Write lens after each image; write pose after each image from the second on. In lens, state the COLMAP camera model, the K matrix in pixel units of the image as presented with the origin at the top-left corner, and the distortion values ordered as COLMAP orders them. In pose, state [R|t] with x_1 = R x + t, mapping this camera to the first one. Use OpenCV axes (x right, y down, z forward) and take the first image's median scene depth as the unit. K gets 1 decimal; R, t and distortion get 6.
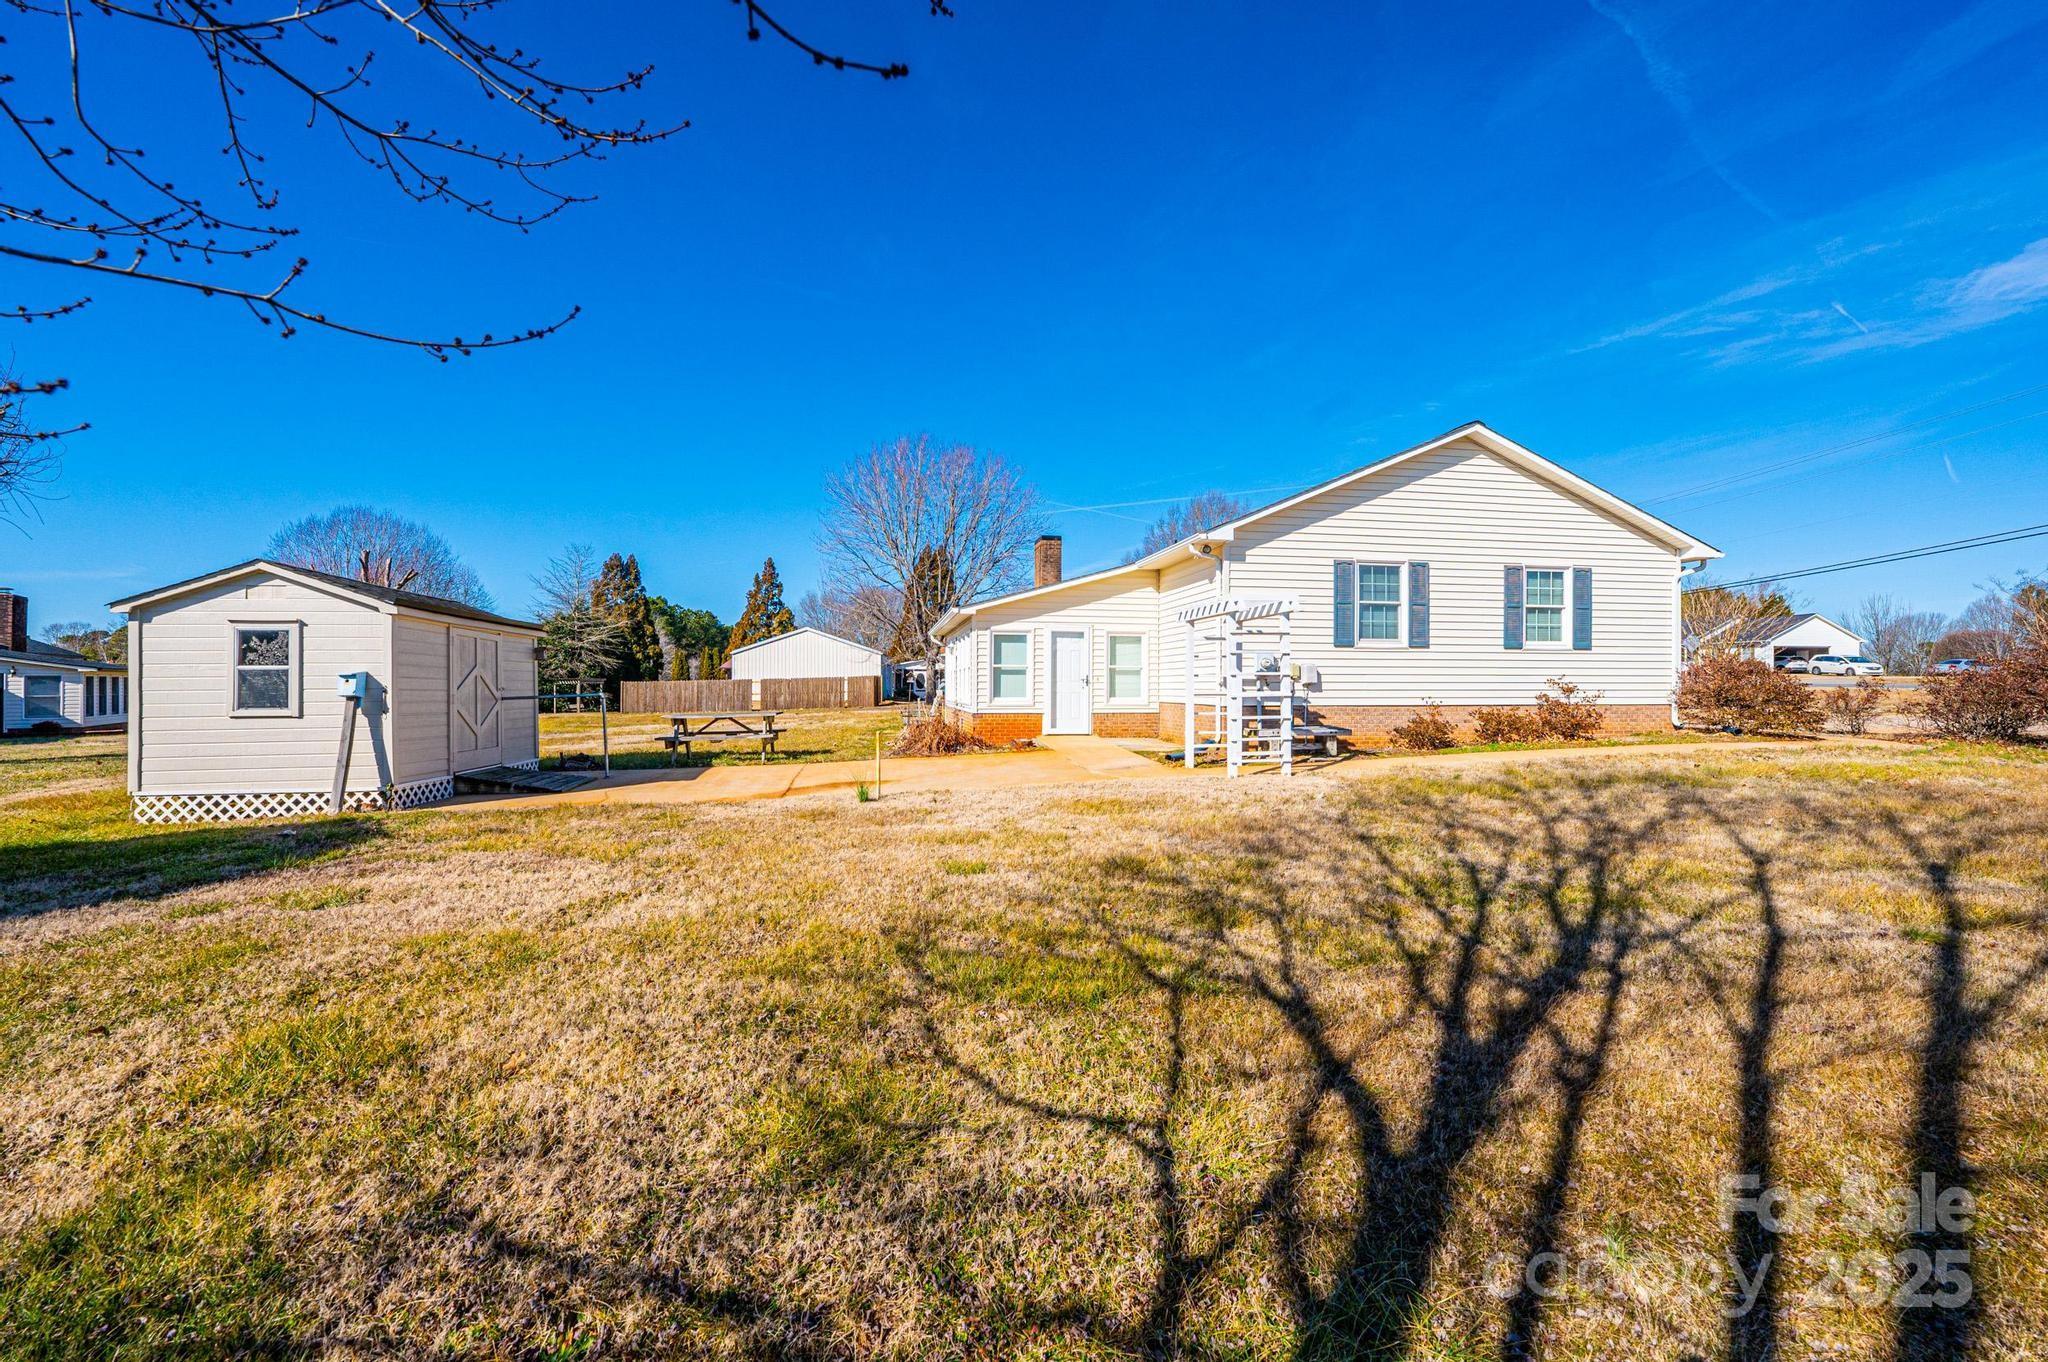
lens RADIAL K [[811.8, 0, 1031.0], [0, 811.8, 659.5], [0, 0, 1]] dist [0.010955, 0.000226]
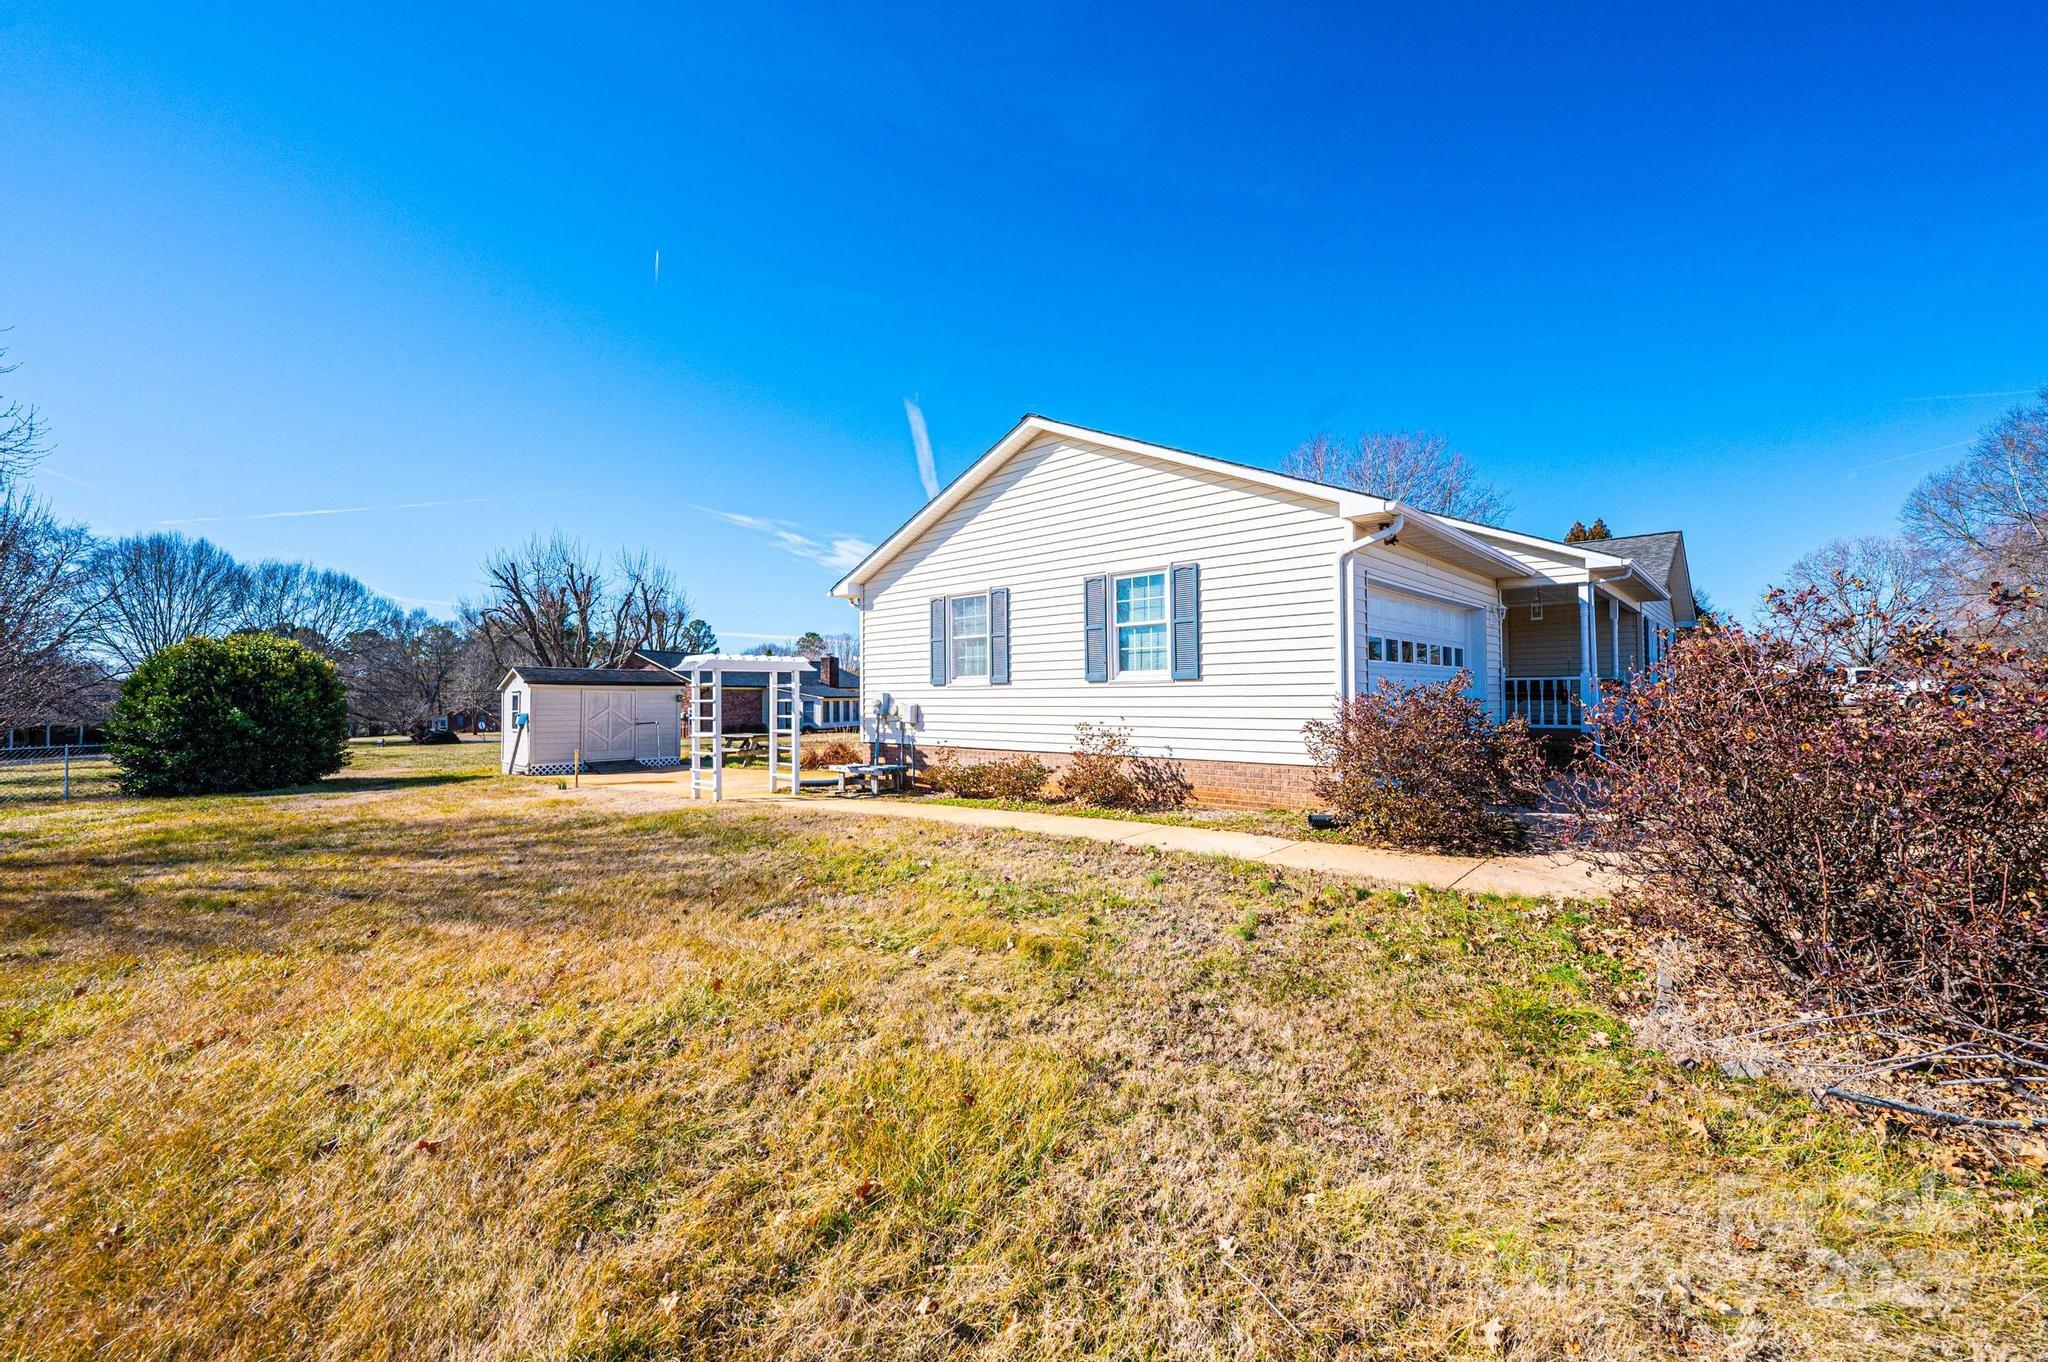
lens RADIAL K [[811.8, 0, 1031.0], [0, 811.8, 659.5], [0, 0, 1]] dist [0.010955, 0.000226]
pose [[0.581509, -0.039970, -0.812557, 1.187821], [0.024961, 0.999199, -0.031288, -0.012724], [0.813157, -0.002088, 0.582041, 0.501062]]
